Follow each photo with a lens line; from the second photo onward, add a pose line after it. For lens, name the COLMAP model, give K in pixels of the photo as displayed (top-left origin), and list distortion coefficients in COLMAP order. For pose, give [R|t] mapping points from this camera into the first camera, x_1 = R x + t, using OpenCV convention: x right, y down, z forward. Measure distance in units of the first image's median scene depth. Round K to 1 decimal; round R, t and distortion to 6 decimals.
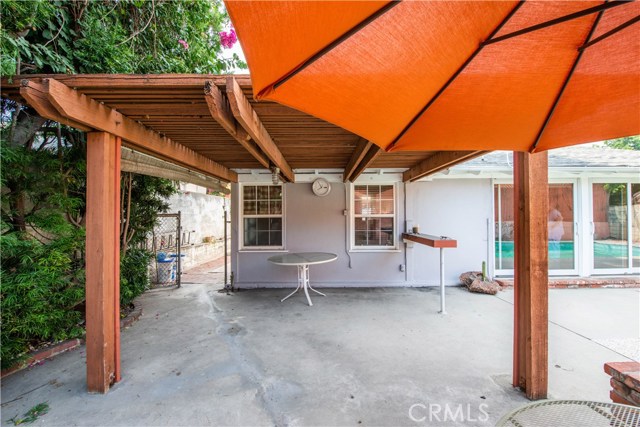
lens RADIAL K [[256.7, 0, 321.6], [0, 256.7, 213.4], [0, 0, 1]] dist [-0.024266, -0.000014]
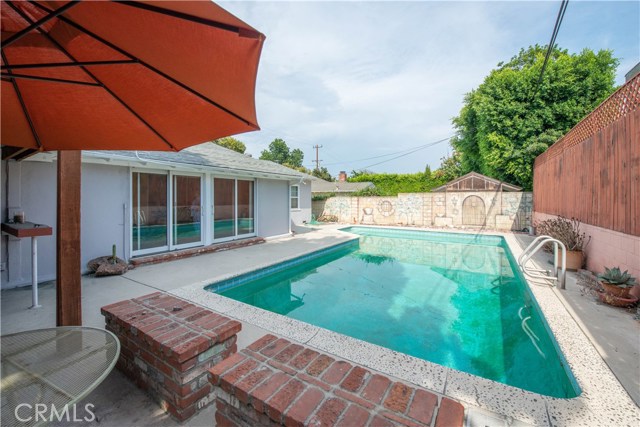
lens RADIAL K [[256.3, 0, 322.0], [0, 256.3, 196.6], [0, 0, 1]] dist [-0.008688, -0.001235]
pose [[0.527333, 0.013840, 0.849546, 0.261336], [-0.010685, 0.999896, -0.009657, -0.012875], [-0.849591, -0.003984, 0.527427, -0.382768]]
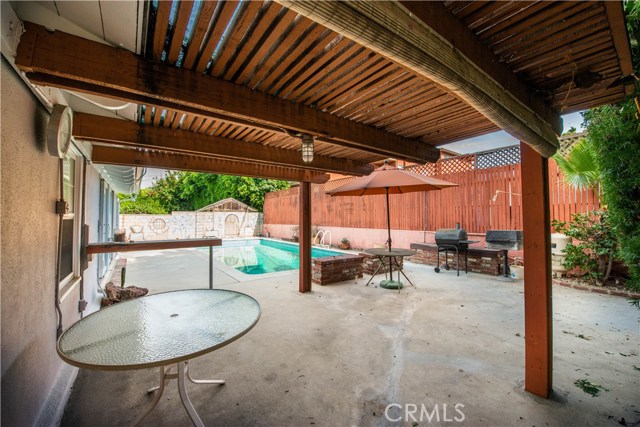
lens RADIAL K [[256.3, 0, 312.1], [0, 256.3, 211.3], [0, 0, 1]] dist [-0.008688, -0.001235]
pose [[-0.574986, 0.025275, 0.817773, -0.603470], [-0.001853, 0.999480, -0.032194, 0.015512], [-0.818161, -0.020026, -0.574640, 1.173314]]
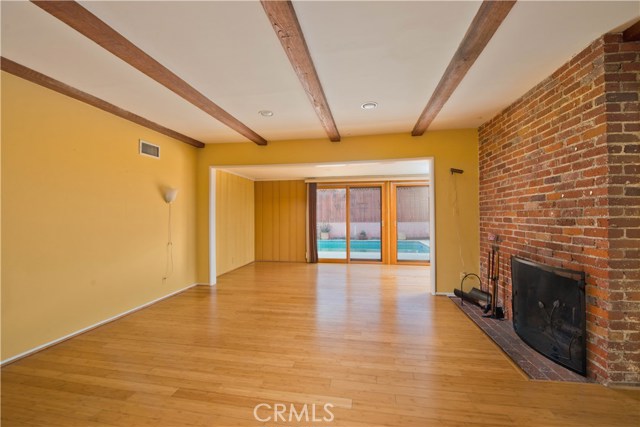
lens RADIAL K [[256.3, 0, 321.4], [0, 256.3, 212.0], [0, 0, 1]] dist [-0.008688, -0.001235]
pose [[-0.985465, 0.009028, 0.169637, 1.521119], [0.007853, 0.999940, -0.007597, -0.020406], [-0.169695, -0.006154, -0.985477, 2.939976]]
